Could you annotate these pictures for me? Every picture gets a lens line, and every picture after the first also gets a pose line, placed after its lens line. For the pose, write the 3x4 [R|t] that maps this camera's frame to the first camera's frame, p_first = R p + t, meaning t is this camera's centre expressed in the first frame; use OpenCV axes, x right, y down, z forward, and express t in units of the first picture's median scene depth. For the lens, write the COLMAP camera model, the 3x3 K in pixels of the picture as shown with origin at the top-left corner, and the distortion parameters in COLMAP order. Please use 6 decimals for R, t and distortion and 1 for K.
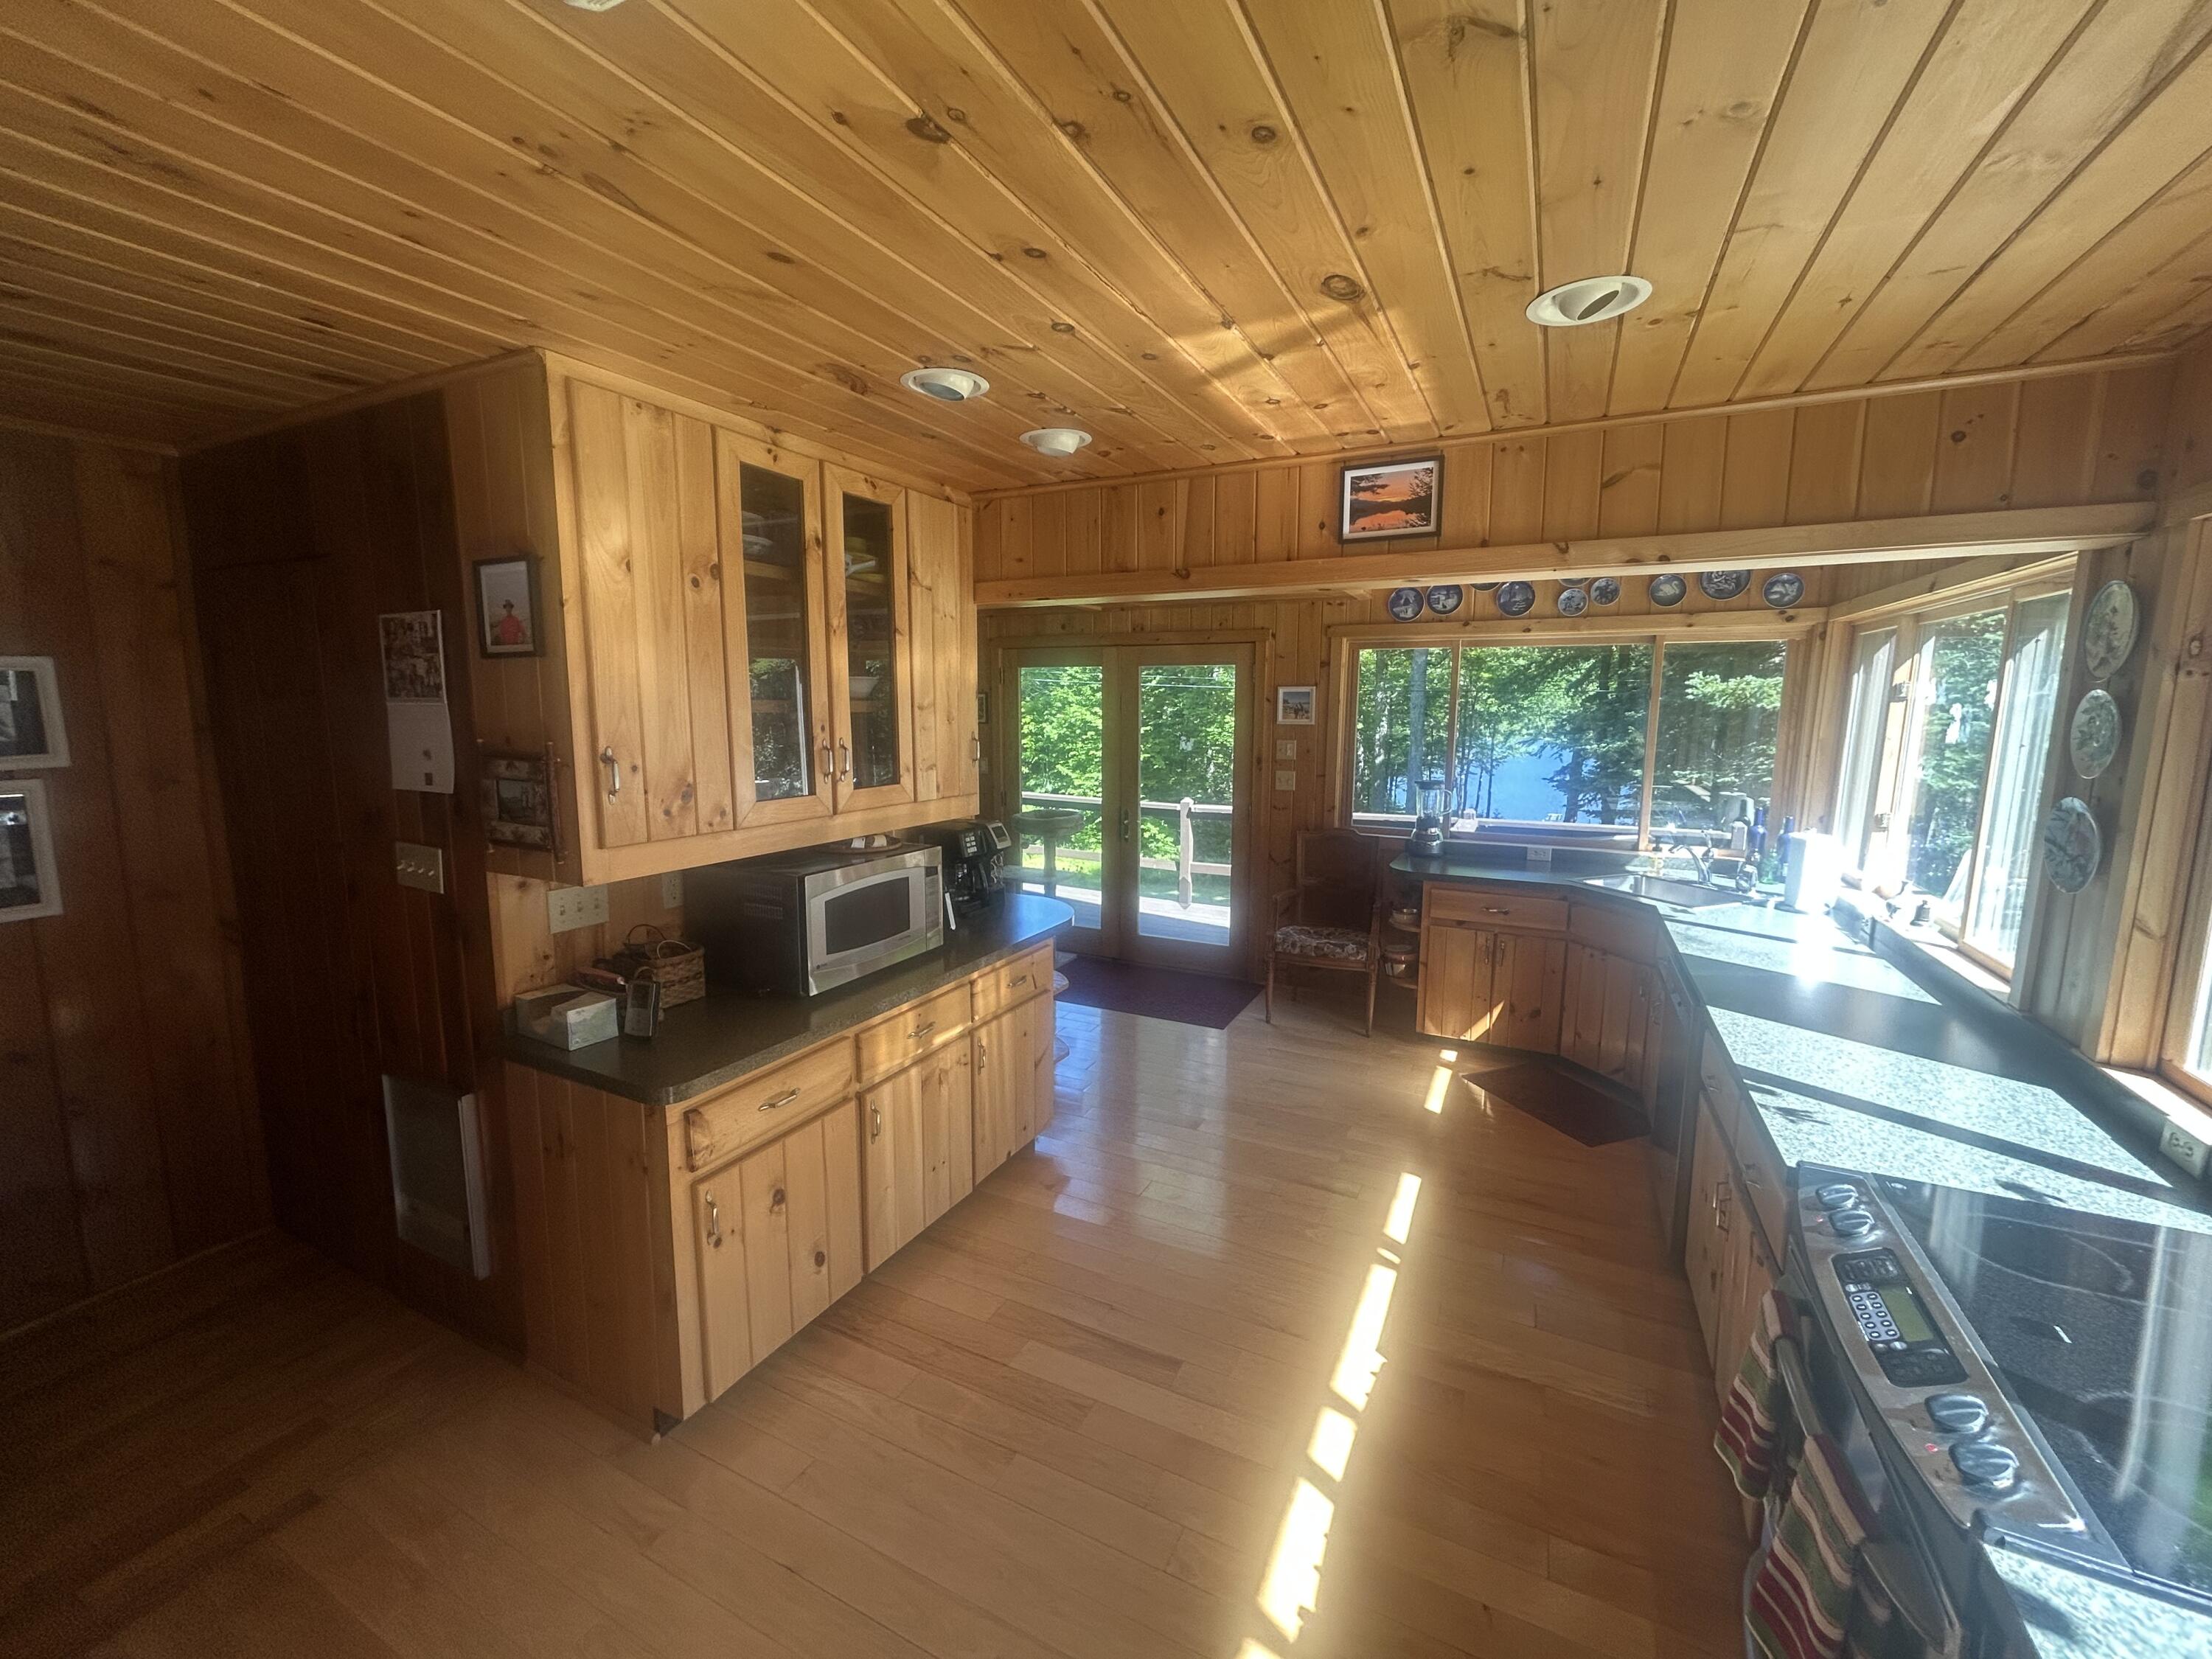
lens RADIAL K [[889.6, 0, 1100.2], [0, 889.6, 823.8], [0, 0, 1]] dist [-0.013007, 0.010206]
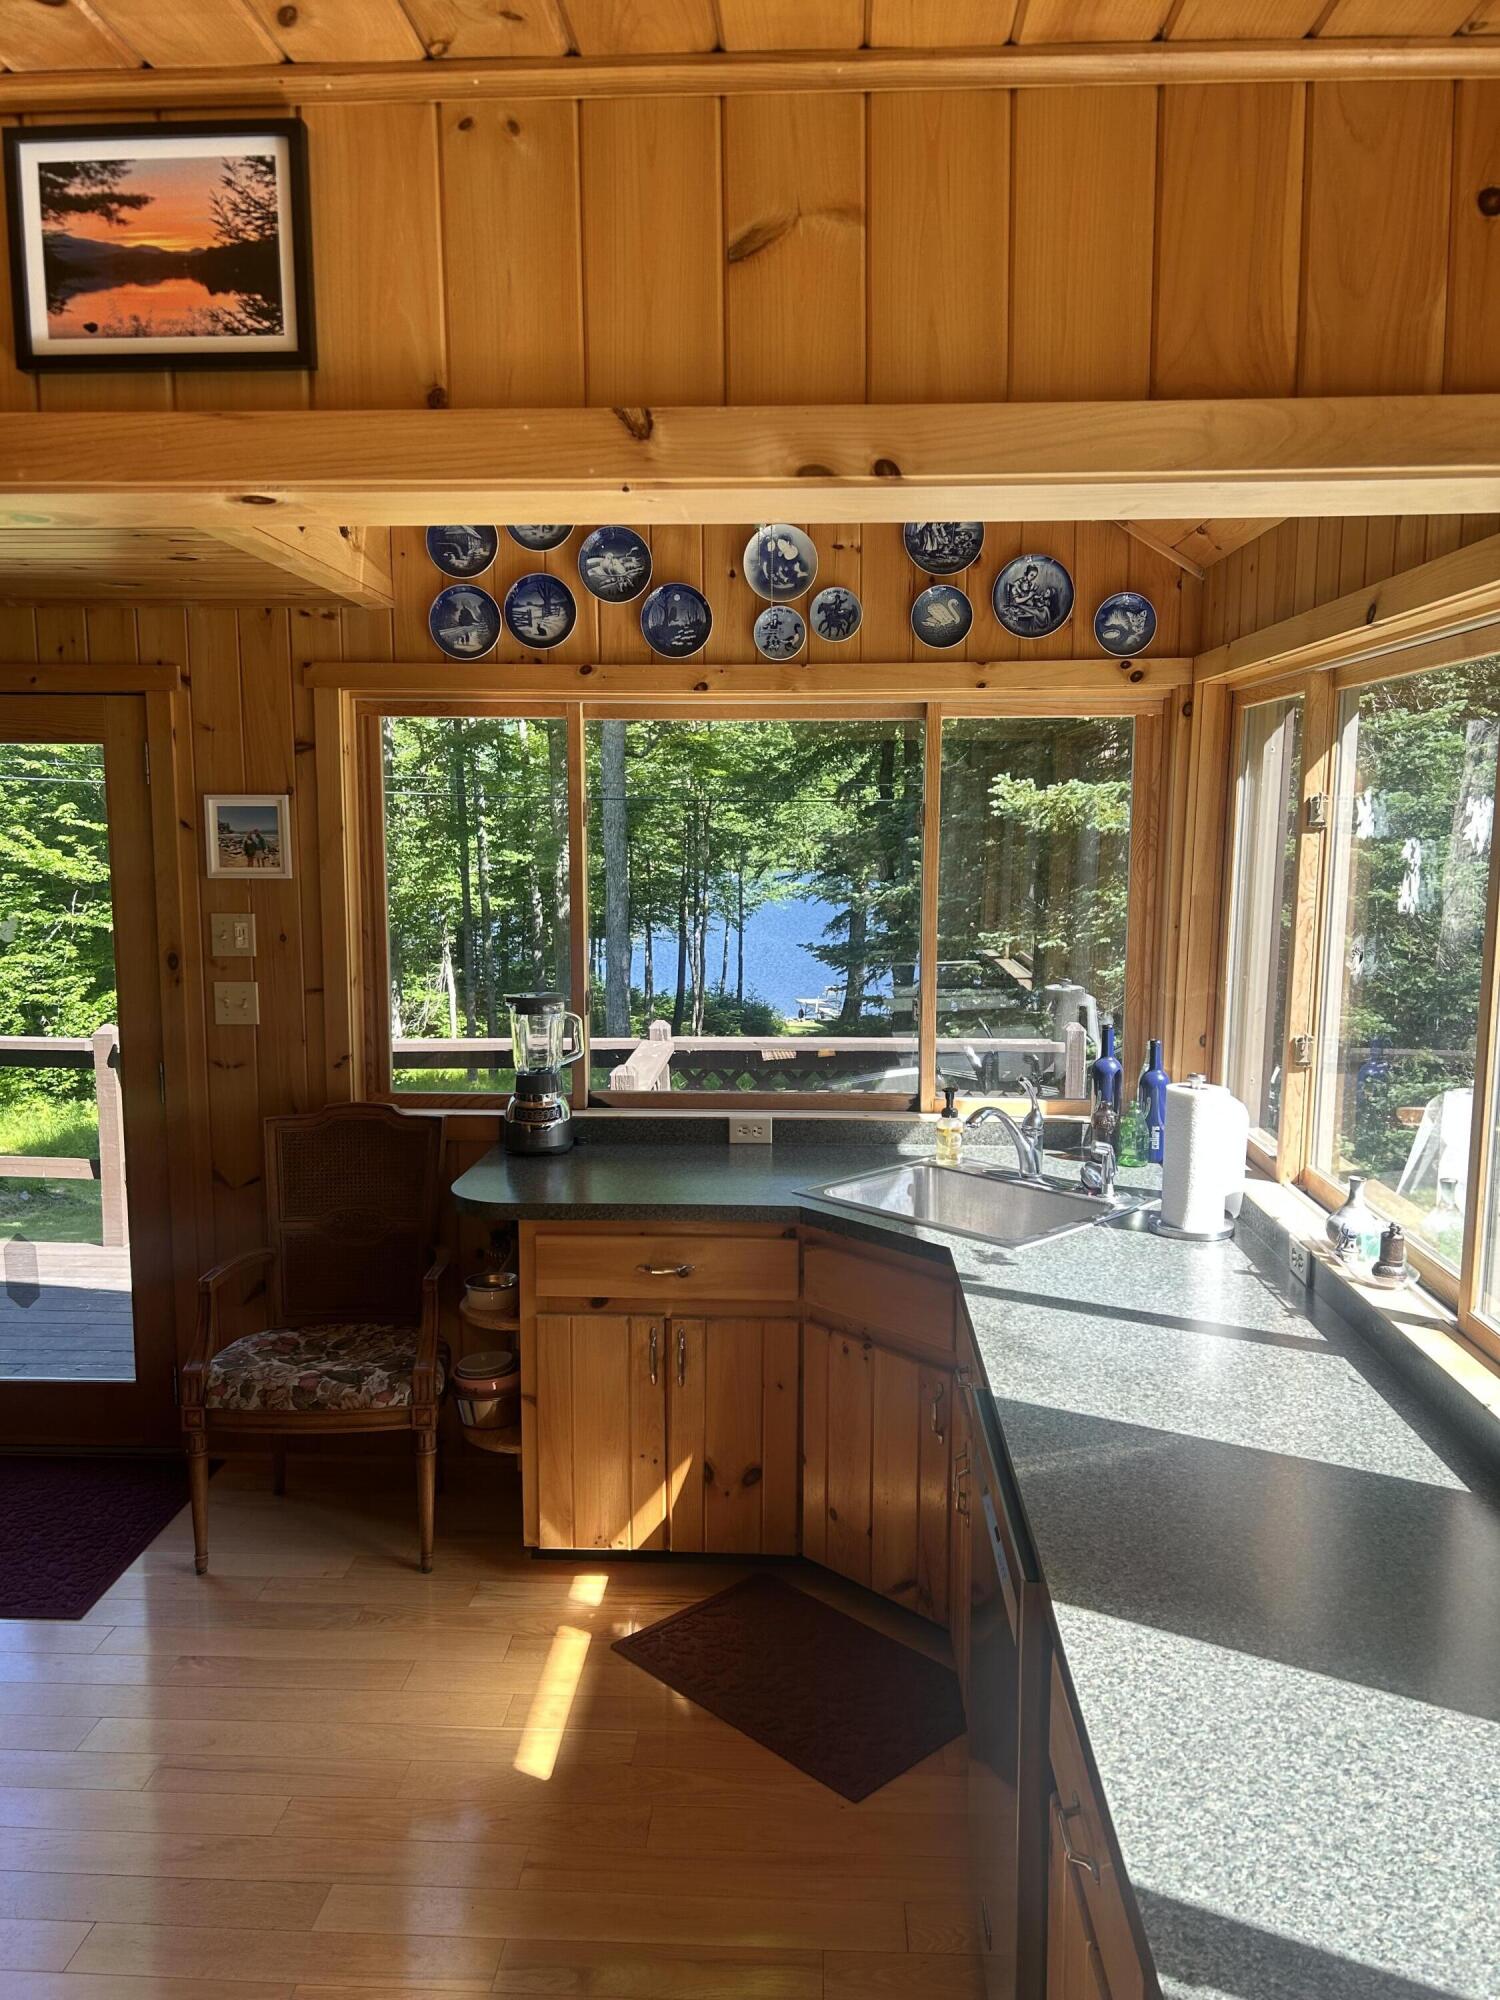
lens RADIAL K [[1510.8, 0, 750.0], [0, 1510.8, 1000.0], [0, 0, 1]] dist [0.098407, -0.144324]
pose [[0.913157, -0.049845, 0.404548, 0.165421], [0.055740, 0.998441, -0.002800, -0.042192], [-0.403778, 0.025107, 0.914512, 0.233997]]
